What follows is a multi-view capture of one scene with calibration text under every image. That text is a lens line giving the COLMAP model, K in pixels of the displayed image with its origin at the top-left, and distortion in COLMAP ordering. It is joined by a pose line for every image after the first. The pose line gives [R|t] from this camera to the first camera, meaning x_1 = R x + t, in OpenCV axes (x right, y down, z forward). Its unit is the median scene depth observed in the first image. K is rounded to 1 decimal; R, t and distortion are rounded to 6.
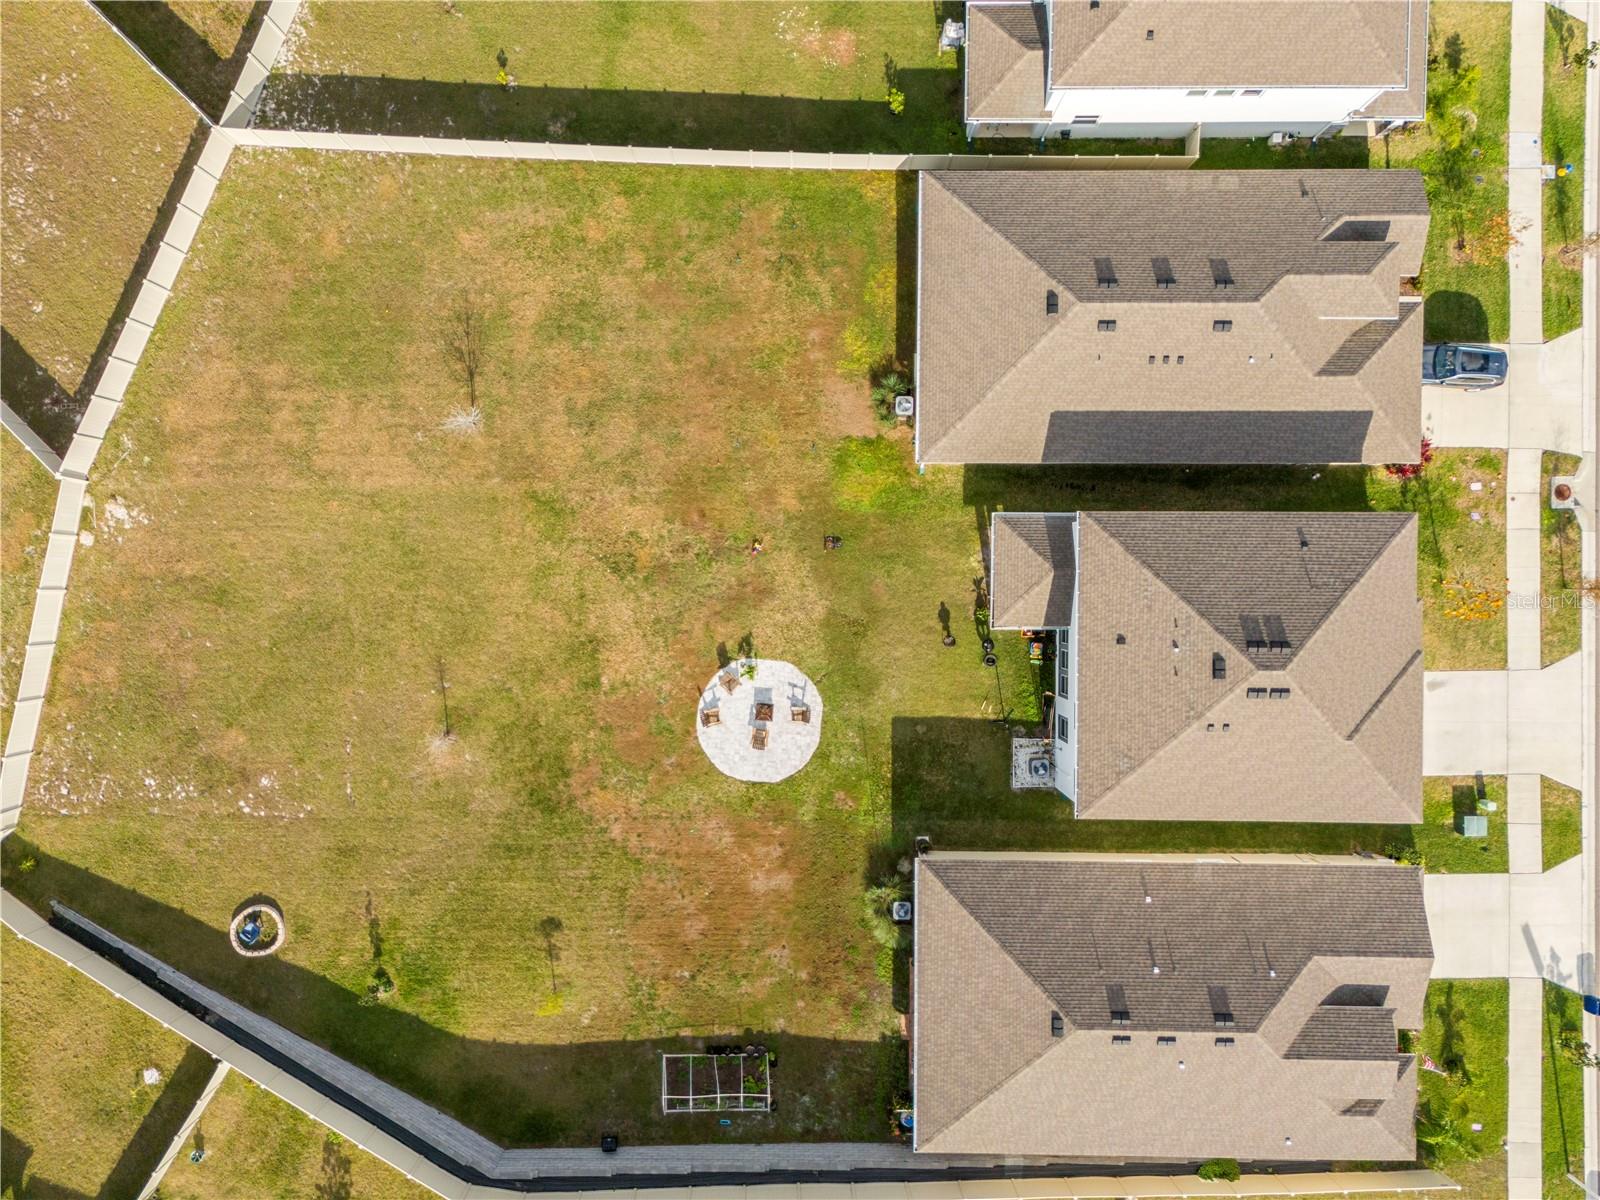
lens RADIAL K [[1173.1, 0, 800.1], [0, 1173.1, 605.7], [0, 0, 1]] dist [0.082646, -0.077882]
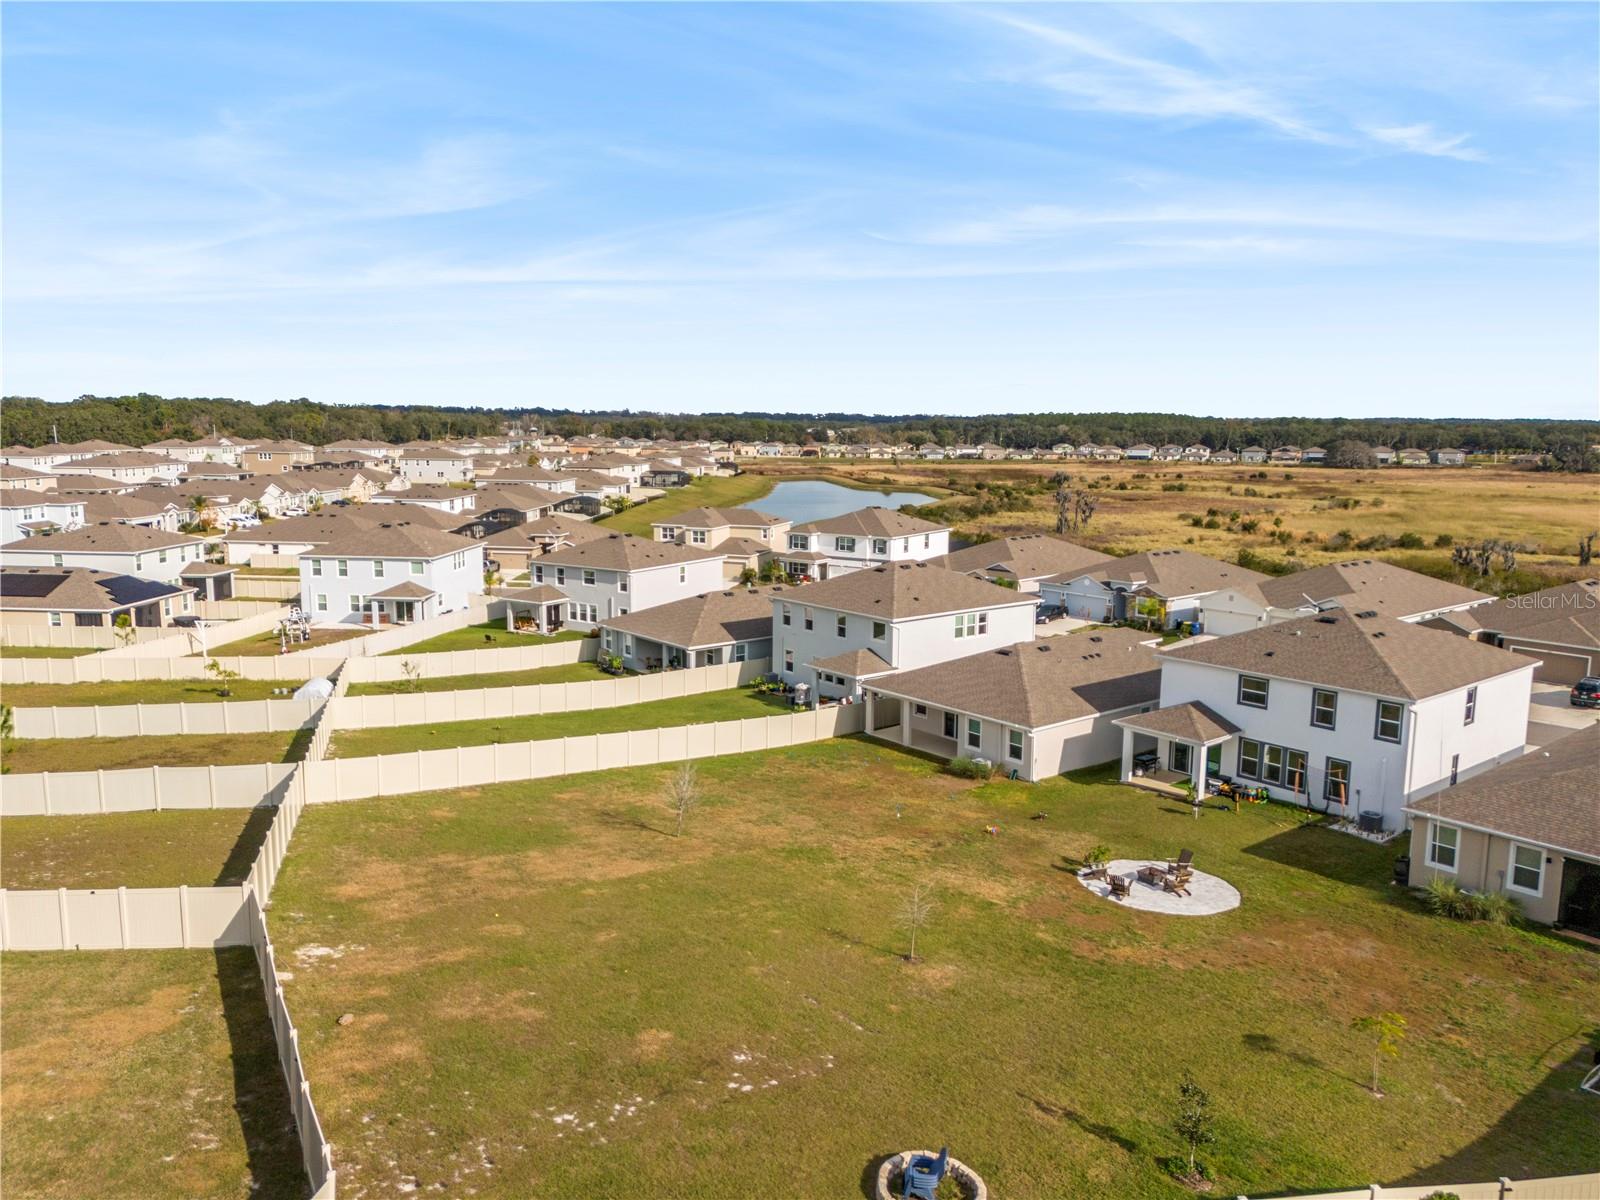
lens RADIAL K [[1173.1, 0, 803.5], [0, 1173.1, 602.1], [0, 0, 1]] dist [0.082646, -0.077882]
pose [[0.761765, -0.084990, 0.642255, -0.747331], [0.647806, 0.112023, -0.753524, 0.546302], [-0.007905, 0.990064, 0.140392, 0.697698]]
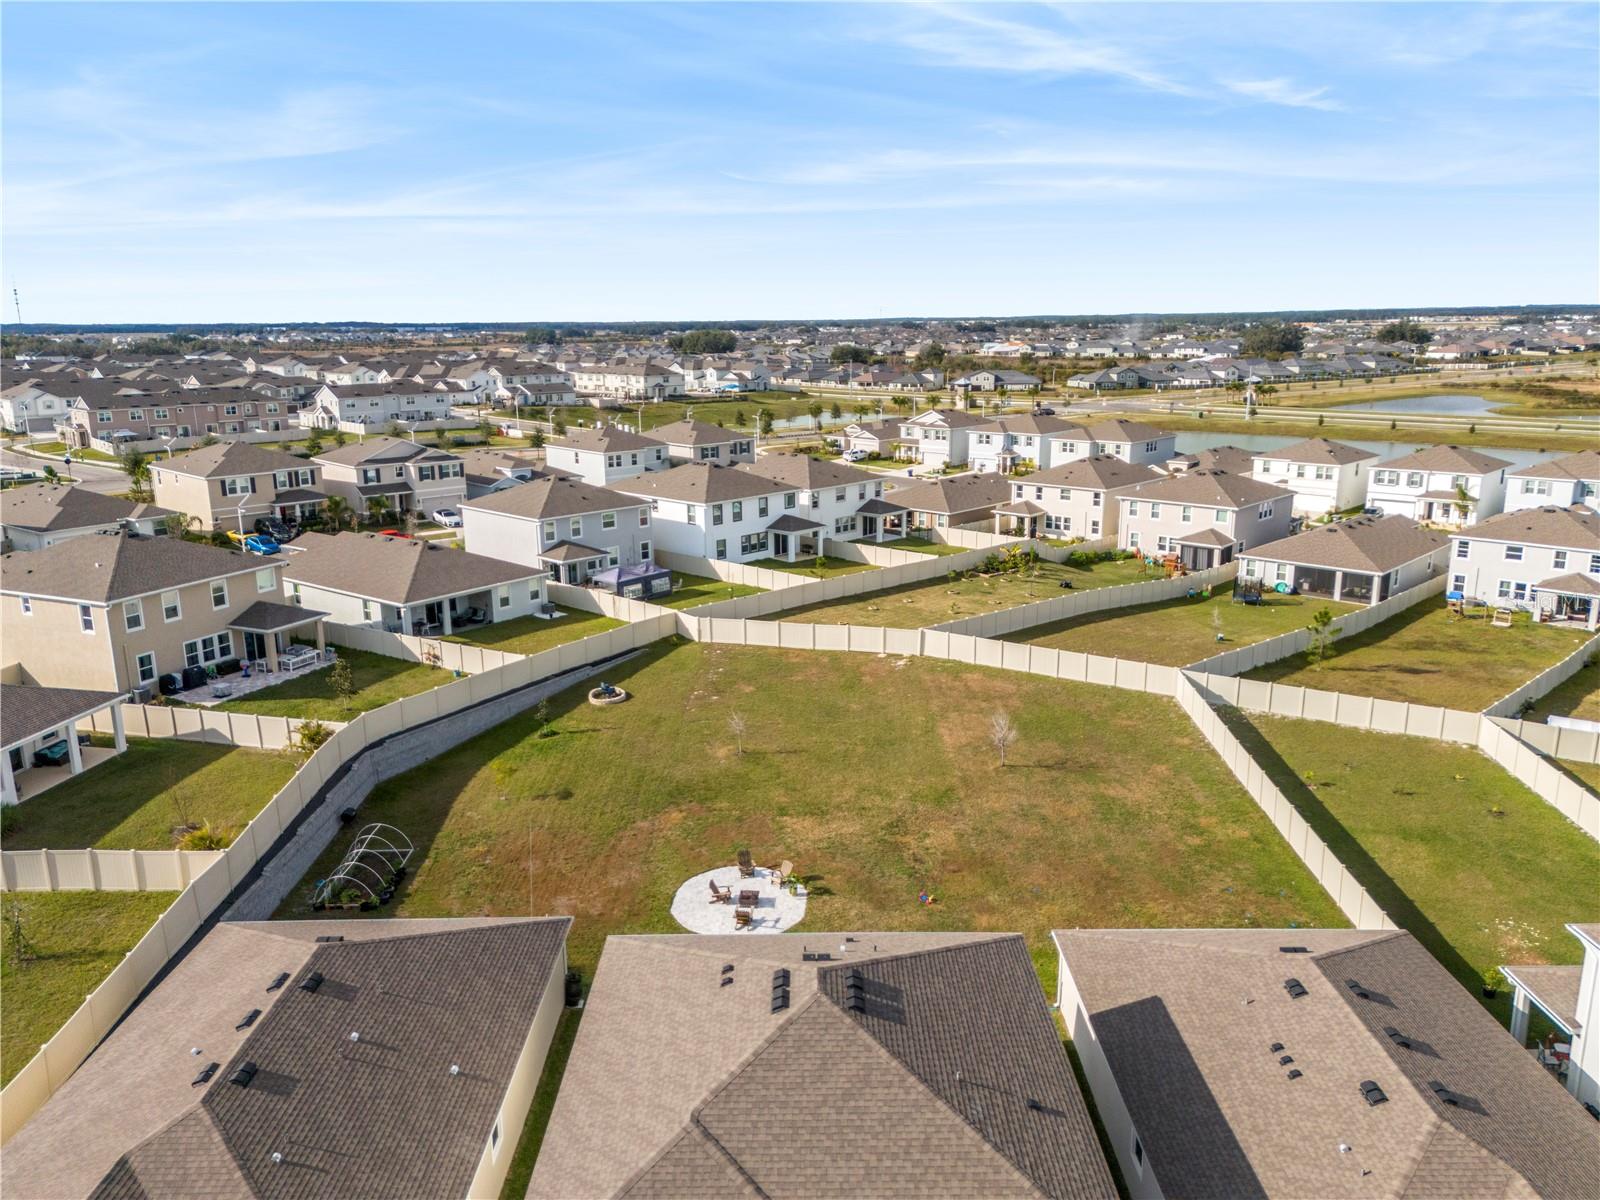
lens RADIAL K [[1173.1, 0, 804.1], [0, 1173.1, 595.8], [0, 0, 1]] dist [0.082646, -0.077882]
pose [[0.010516, 0.234995, -0.971940, 0.818149], [-0.999943, 0.000624, -0.010668, 0.058082], [-0.001901, 0.971996, 0.234989, 0.556448]]
